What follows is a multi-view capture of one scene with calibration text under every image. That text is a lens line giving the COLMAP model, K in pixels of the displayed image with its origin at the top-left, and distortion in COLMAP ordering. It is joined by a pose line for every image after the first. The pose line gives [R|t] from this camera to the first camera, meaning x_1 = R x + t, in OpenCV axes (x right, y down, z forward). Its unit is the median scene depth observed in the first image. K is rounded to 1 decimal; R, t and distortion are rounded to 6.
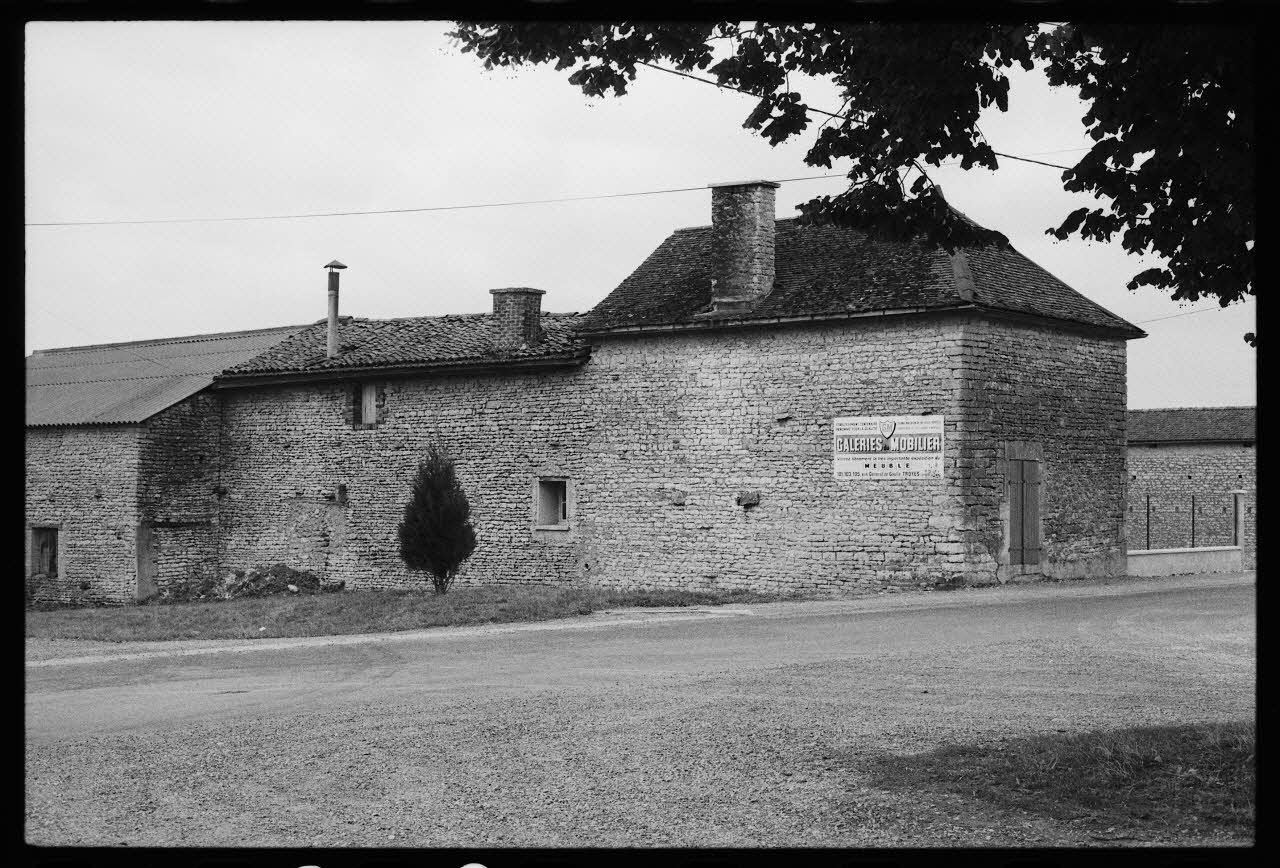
lens RADIAL K [[1761.3, 0, 640.0], [0, 1761.3, 434.0], [0, 0, 1]] dist [-0.054642, -0.130014]
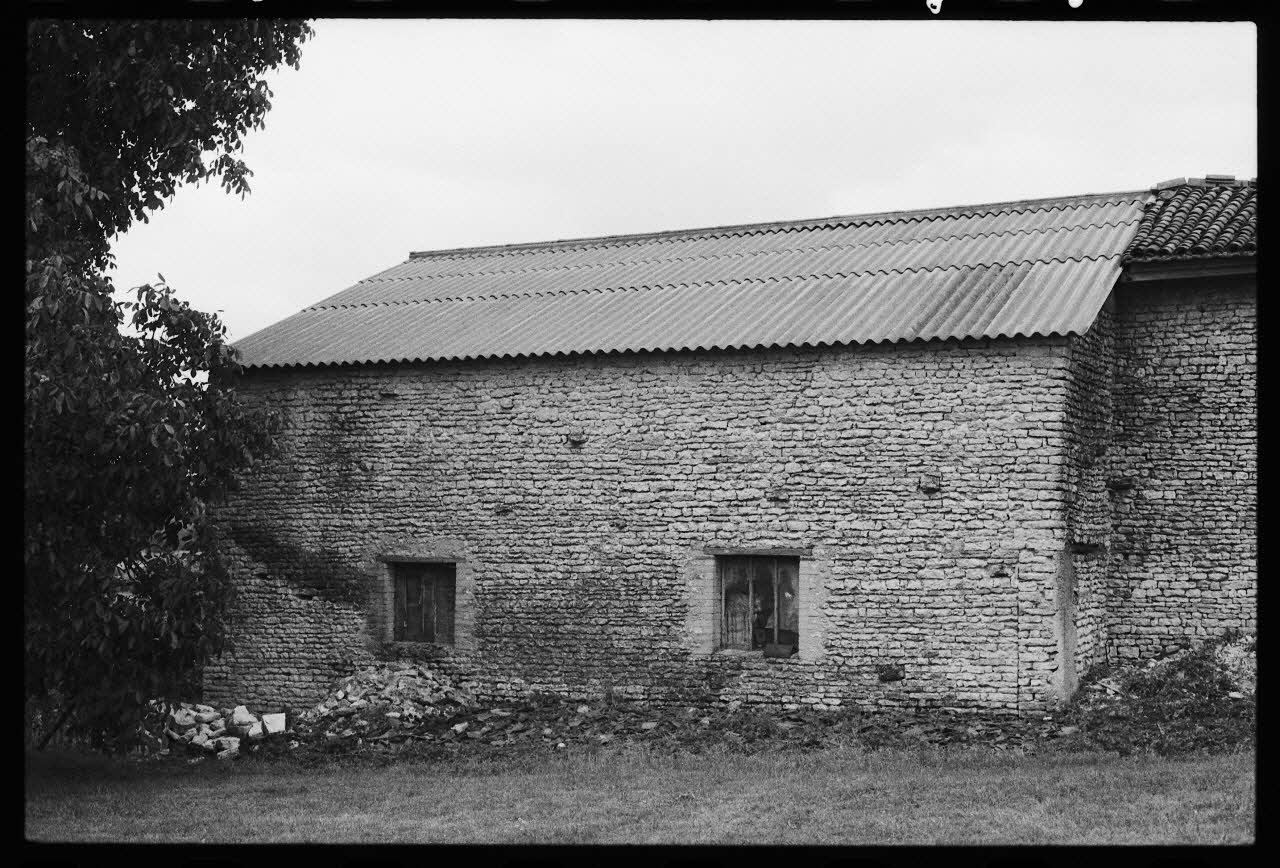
lens RADIAL K [[1761.3, 0, 640.0], [0, 1761.3, 434.0], [0, 0, 1]] dist [-0.054642, -0.130014]
pose [[0.984446, 0.018840, 0.174673, -0.603532], [-0.013577, 0.999418, -0.031282, 0.046342], [-0.175160, 0.028424, 0.984130, 0.673146]]
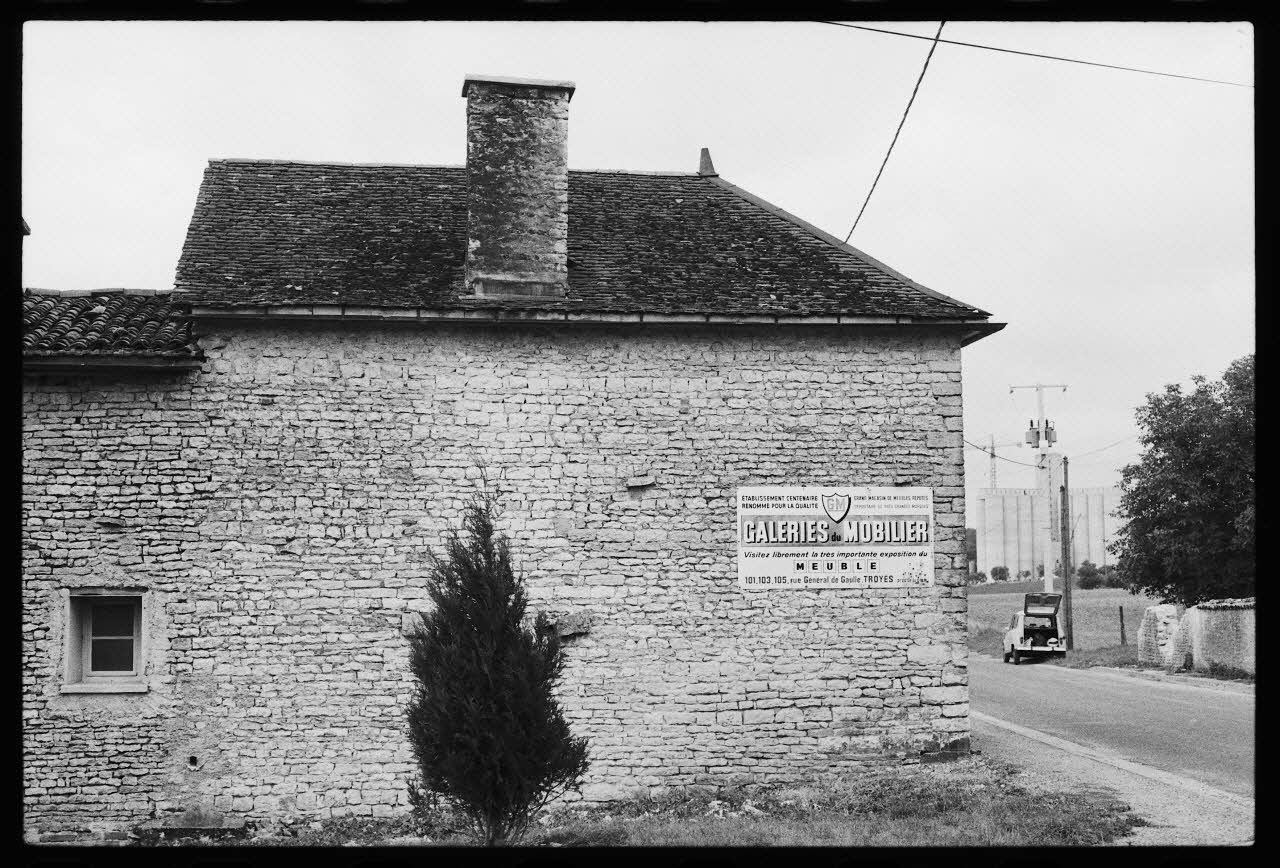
lens RADIAL K [[1761.3, 0, 640.0], [0, 1761.3, 434.0], [0, 0, 1]] dist [-0.054642, -0.130014]
pose [[0.685379, 0.062650, 0.725487, -0.343991], [-0.010217, 0.997021, -0.076446, 0.018854], [-0.728115, 0.044982, 0.683977, 0.595921]]
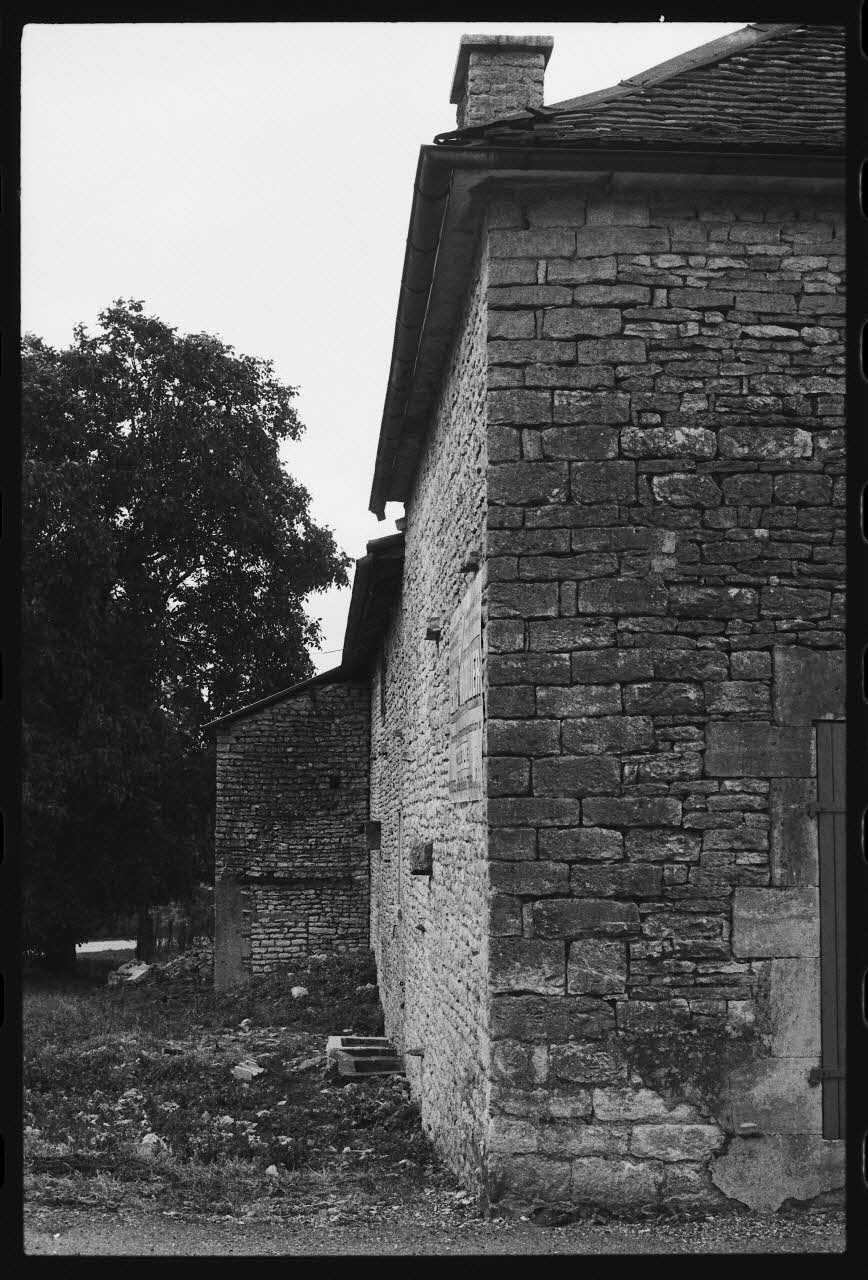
lens RADIAL K [[1761.3, 0, 434.0], [0, 1761.3, 640.0], [0, 0, 1]] dist [-0.054642, -0.130014]
pose [[0.666979, -0.075813, -0.741210, 0.350027], [0.020710, 0.996312, -0.083269, 0.022086], [0.744789, 0.040188, 0.666089, 0.756006]]
